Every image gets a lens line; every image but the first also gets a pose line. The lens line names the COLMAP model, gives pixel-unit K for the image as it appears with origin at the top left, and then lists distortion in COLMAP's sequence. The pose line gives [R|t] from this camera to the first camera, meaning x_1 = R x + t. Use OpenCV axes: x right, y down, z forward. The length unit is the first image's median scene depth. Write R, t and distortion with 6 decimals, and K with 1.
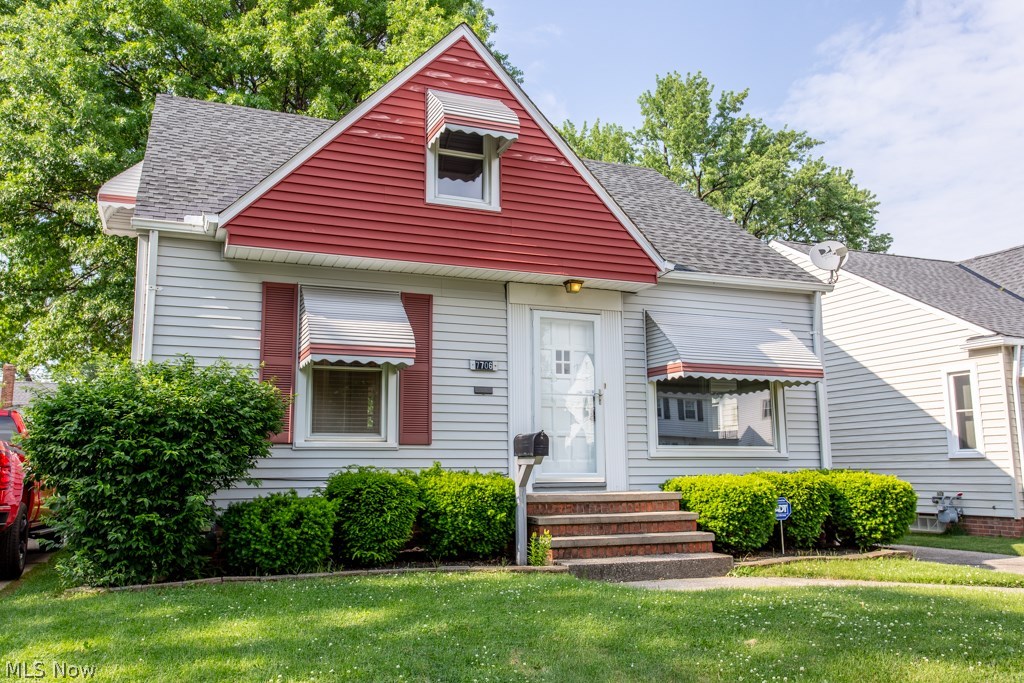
lens RADIAL K [[844.1, 0, 511.3], [0, 844.1, 340.8], [0, 0, 1]] dist [0.048332, -0.075861]
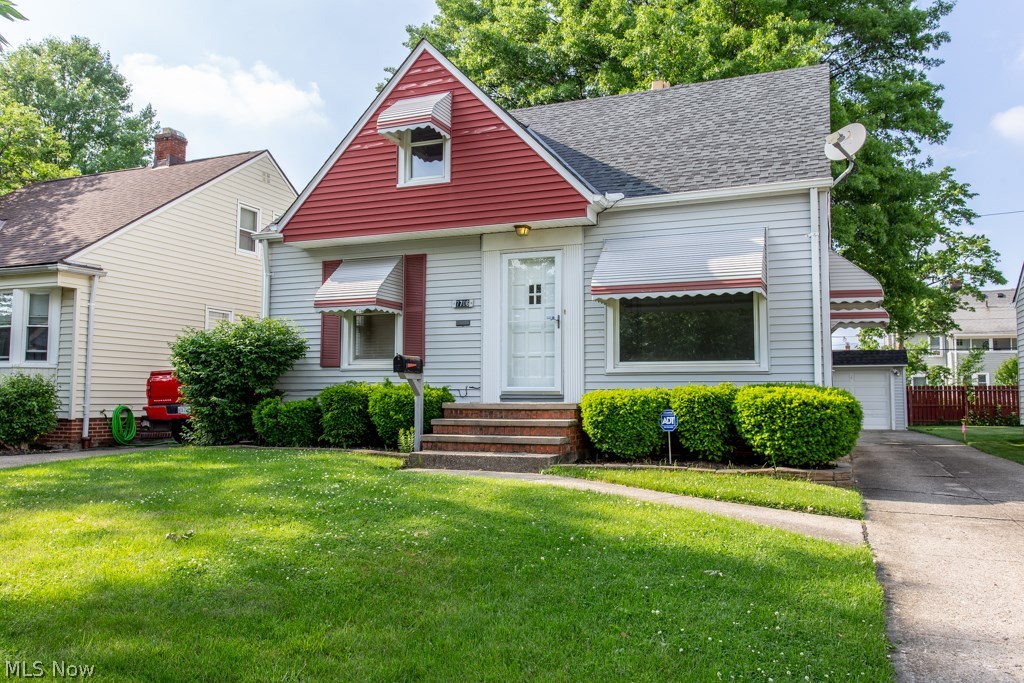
lens RADIAL K [[798.1, 0, 511.0], [0, 798.1, 342.1], [0, 0, 1]] dist [0.003764, 0.000676]
pose [[0.711532, -0.038964, -0.701572, 0.879436], [0.102145, 0.993591, 0.048412, 0.036719], [0.695189, -0.106109, 0.710952, 0.187437]]
